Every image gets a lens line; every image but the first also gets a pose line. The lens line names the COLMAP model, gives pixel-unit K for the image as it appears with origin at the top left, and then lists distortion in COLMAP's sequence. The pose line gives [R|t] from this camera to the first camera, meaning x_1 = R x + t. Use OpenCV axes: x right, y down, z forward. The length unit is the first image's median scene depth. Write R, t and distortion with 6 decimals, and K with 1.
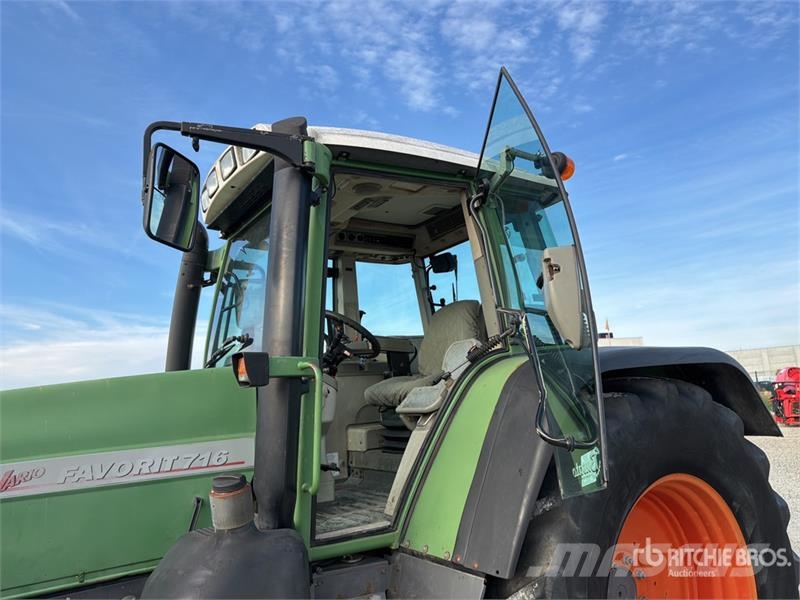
lens RADIAL K [[562.8, 0, 403.0], [0, 562.8, 301.5], [0, 0, 1]] dist [0.012530, -0.000833]
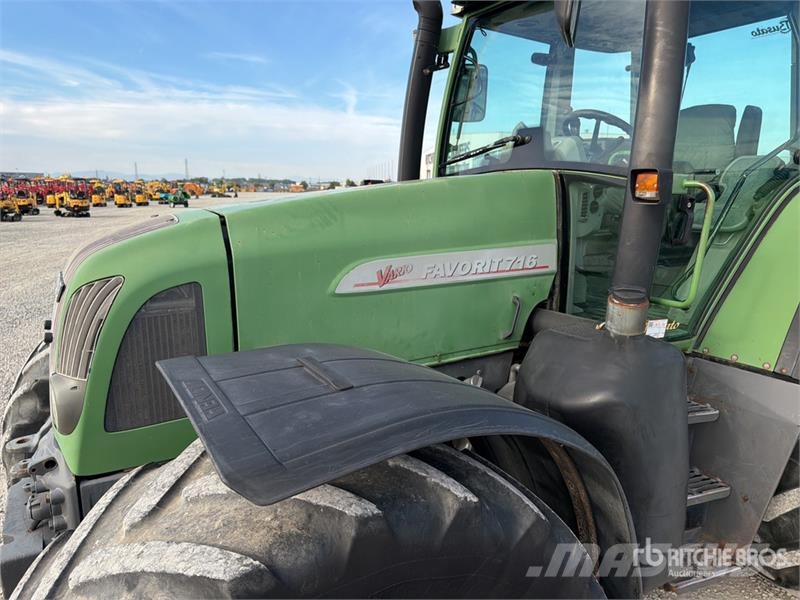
lens RADIAL K [[570.1, 0, 399.3], [0, 570.1, 300.5], [0, 0, 1]] dist [0.058763, -0.077269]
pose [[0.997641, 0.067908, -0.010097, -0.548154], [-0.059508, 0.928669, 0.366105, -0.027940], [0.034238, -0.364640, 0.930519, -0.017608]]
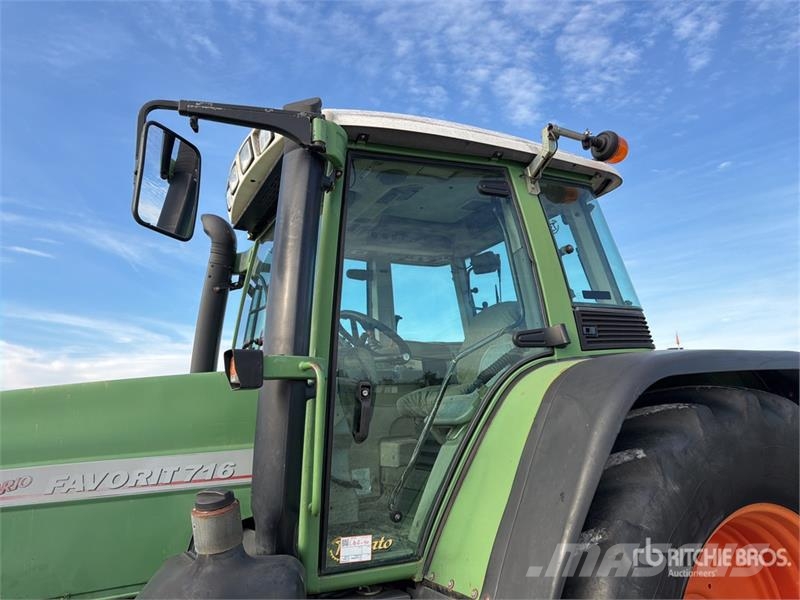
lens RADIAL K [[568.5, 0, 397.8], [0, 568.5, 295.2], [0, 0, 1]] dist [0.033325, -0.045487]
pose [[0.994319, -0.007926, -0.106145, 0.045414], [0.004274, 0.999392, -0.034594, 0.025683], [0.106355, 0.033944, 0.993749, 0.096596]]
